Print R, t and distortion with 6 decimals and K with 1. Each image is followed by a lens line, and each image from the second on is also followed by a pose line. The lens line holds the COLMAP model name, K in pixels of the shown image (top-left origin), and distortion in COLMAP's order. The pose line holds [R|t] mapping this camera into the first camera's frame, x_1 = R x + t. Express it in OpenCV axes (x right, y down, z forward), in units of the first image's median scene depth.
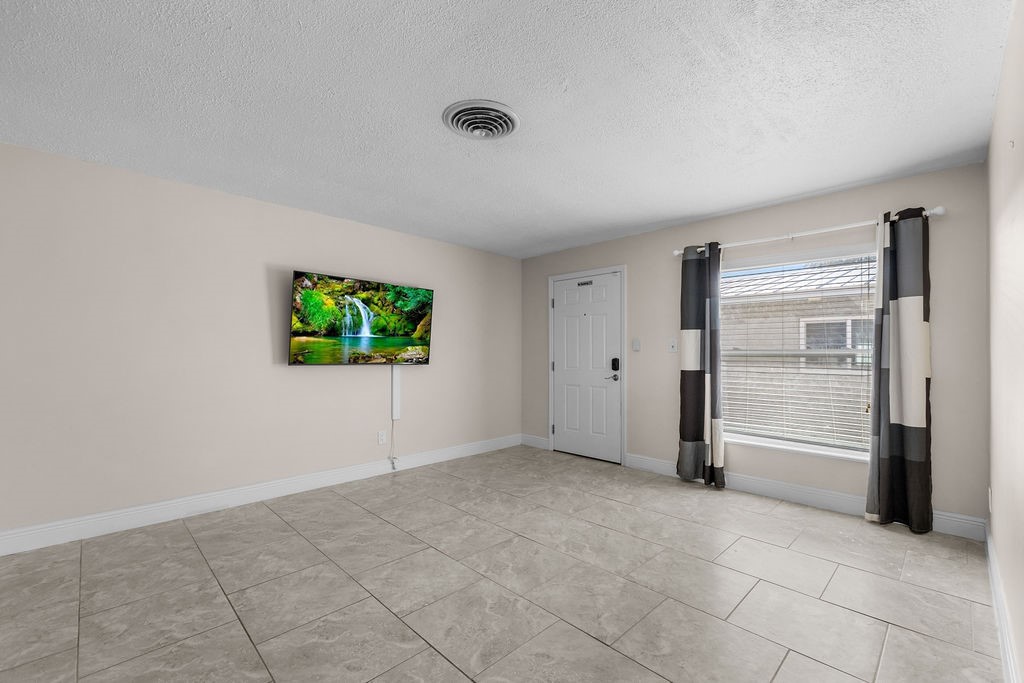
lens RADIAL K [[431.5, 0, 513.8], [0, 431.5, 343.3], [0, 0, 1]] dist [-0.001748, 0.000042]
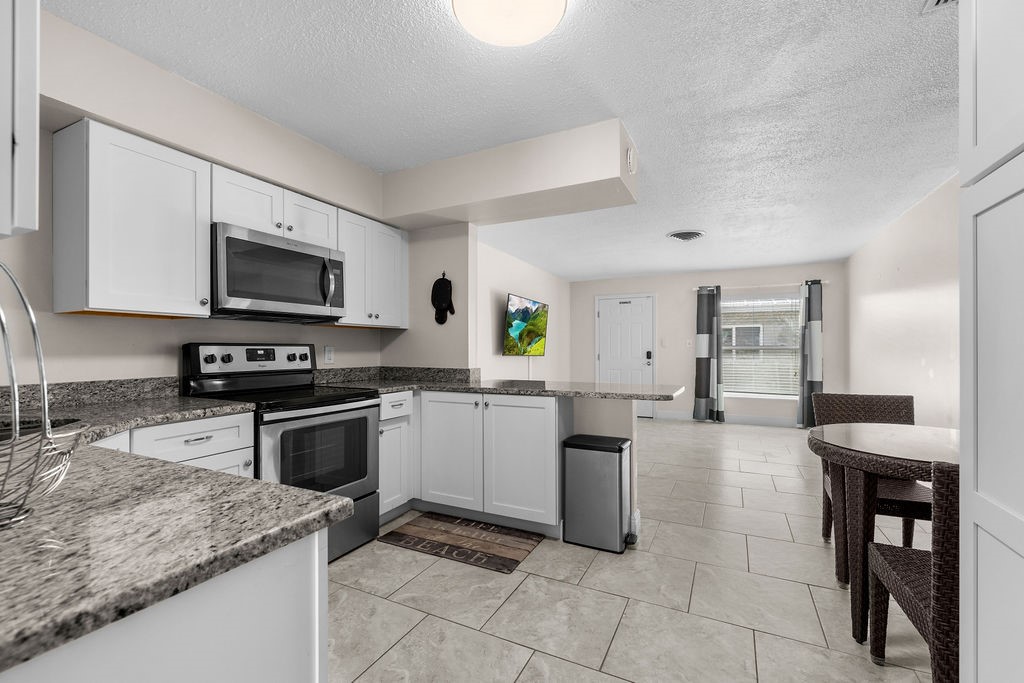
lens RADIAL K [[431.5, 0, 512.4], [0, 431.5, 346.9], [0, 0, 1]] dist [-0.001748, 0.000042]
pose [[0.948042, 0.000559, 0.318144, -0.826020], [-0.005777, 0.999864, 0.015459, -0.003775], [-0.318092, -0.016493, 0.947916, -0.383237]]
